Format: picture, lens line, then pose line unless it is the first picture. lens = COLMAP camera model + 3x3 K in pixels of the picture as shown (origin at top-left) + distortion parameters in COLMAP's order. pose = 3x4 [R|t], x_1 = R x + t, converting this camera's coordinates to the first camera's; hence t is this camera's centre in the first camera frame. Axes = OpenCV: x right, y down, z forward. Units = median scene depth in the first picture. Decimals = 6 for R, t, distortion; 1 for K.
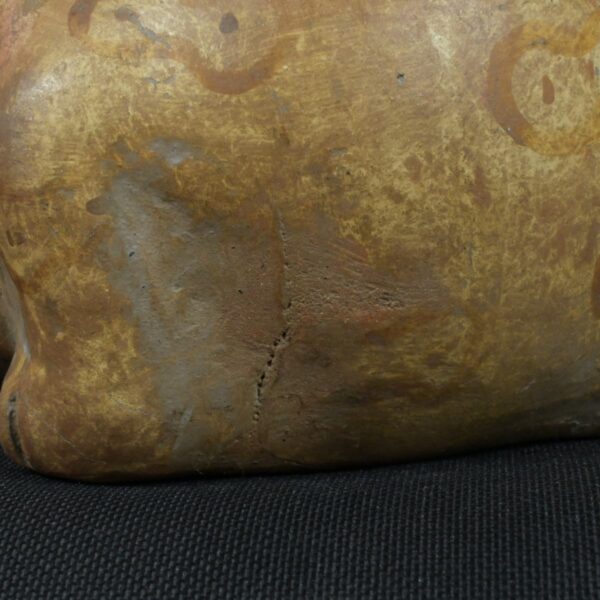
lens RADIAL K [[1920.4, 0, 300.9], [0, 1920.4, 300.5], [0, 0, 1]] dist [0.040077, 0.000000]
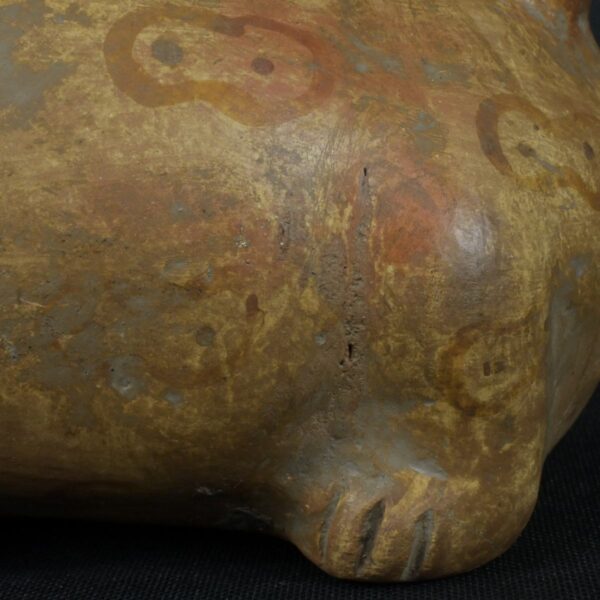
lens RADIAL K [[1920.4, 0, 300.2], [0, 1920.4, 299.3], [0, 0, 1]] dist [0.040077, 0.000000]
pose [[0.441085, -0.173752, 0.880485, -1.149874], [0.100691, 0.984467, 0.143829, -0.238482], [-0.891799, 0.025217, 0.451728, 0.619903]]
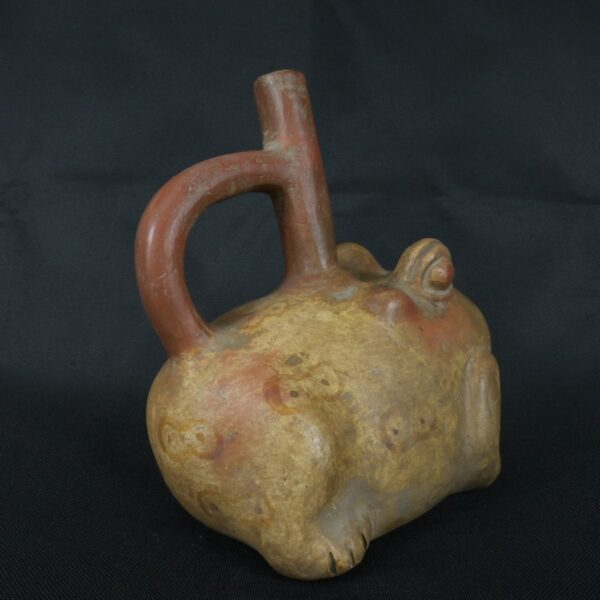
lens RADIAL K [[612.2, 0, 297.5], [0, 612.2, 299.1], [0, 0, 1]] dist [-0.001380, 0.000000]
pose [[0.234815, 0.195194, -0.952240, 1.079313], [-0.083136, 0.980074, 0.180399, -0.529335], [0.968478, 0.036805, 0.246364, 0.960615]]
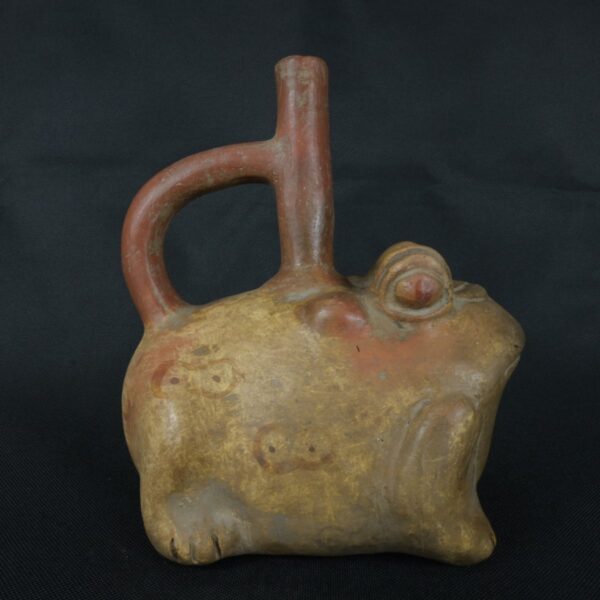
lens RADIAL K [[612.2, 0, 301.5], [0, 612.2, 302.4], [0, 0, 1]] dist [-0.001380, 0.000000]
pose [[-0.469890, 0.217057, -0.855623, 0.926495], [-0.064990, 0.958159, 0.278760, -0.624302], [0.880329, 0.186594, -0.436123, 1.782018]]
